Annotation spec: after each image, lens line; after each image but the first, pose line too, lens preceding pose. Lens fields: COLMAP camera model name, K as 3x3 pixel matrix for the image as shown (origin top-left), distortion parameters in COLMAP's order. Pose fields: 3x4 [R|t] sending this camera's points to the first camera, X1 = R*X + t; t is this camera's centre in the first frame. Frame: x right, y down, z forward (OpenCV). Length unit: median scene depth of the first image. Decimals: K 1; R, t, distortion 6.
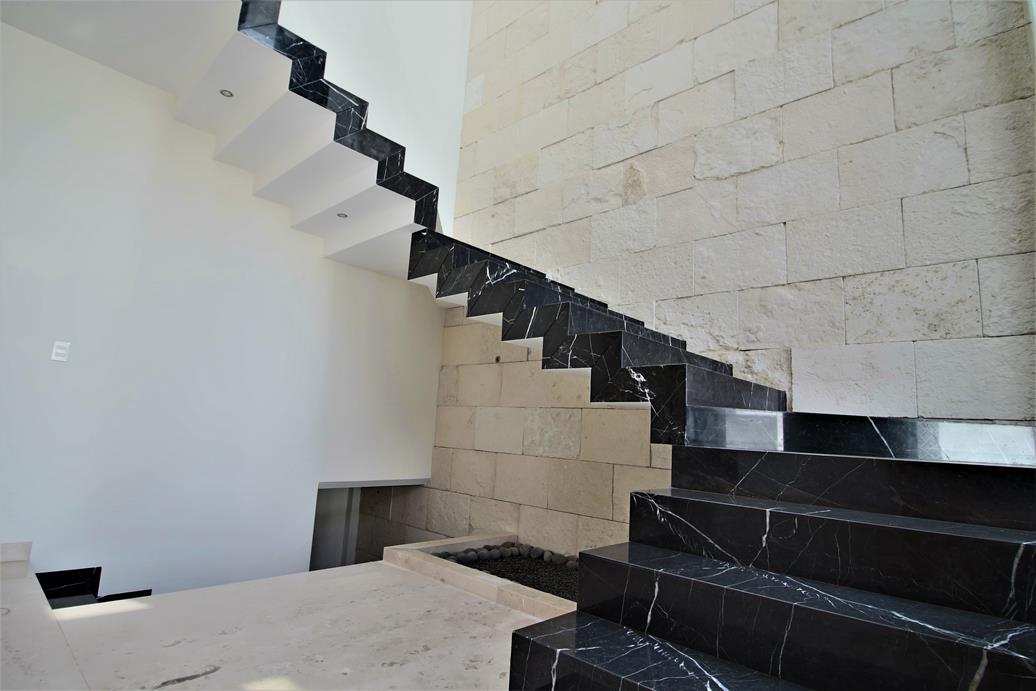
lens RADIAL K [[534.0, 0, 519.0], [0, 534.0, 344.1], [0, 0, 1]] dist [-0.009093, -0.010522]
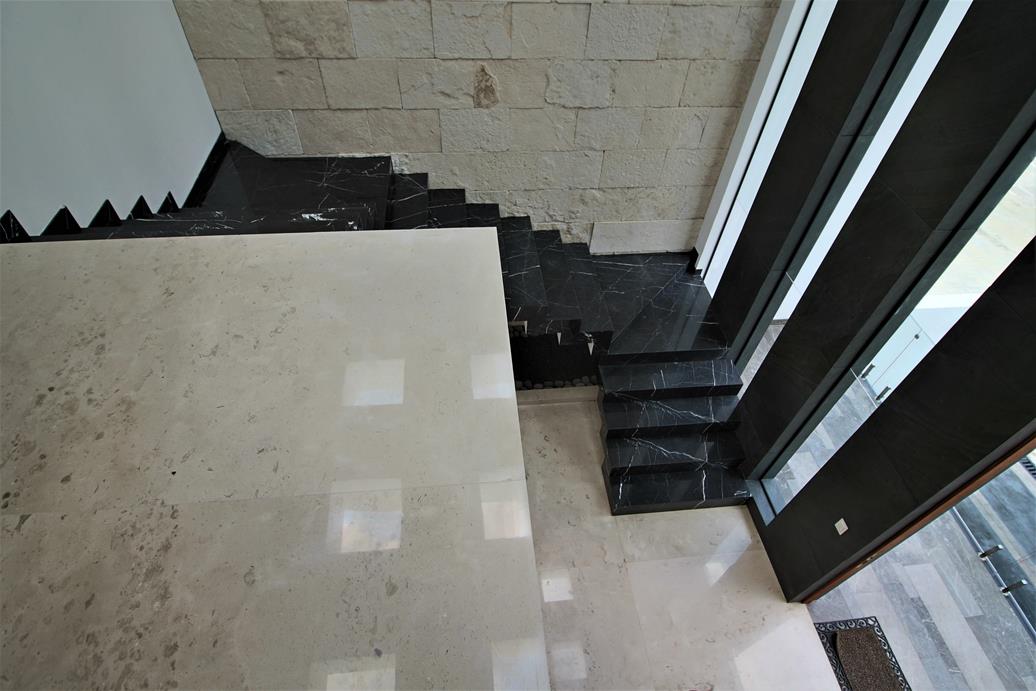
lens RADIAL K [[534.0, 0, 515.8], [0, 534.0, 346.5], [0, 0, 1]] dist [-0.009093, -0.010522]
pose [[0.654814, -0.589551, 0.472914, -0.626046], [-0.120417, 0.536348, 0.835363, -1.044577], [-0.746135, -0.603954, 0.280216, 0.396937]]
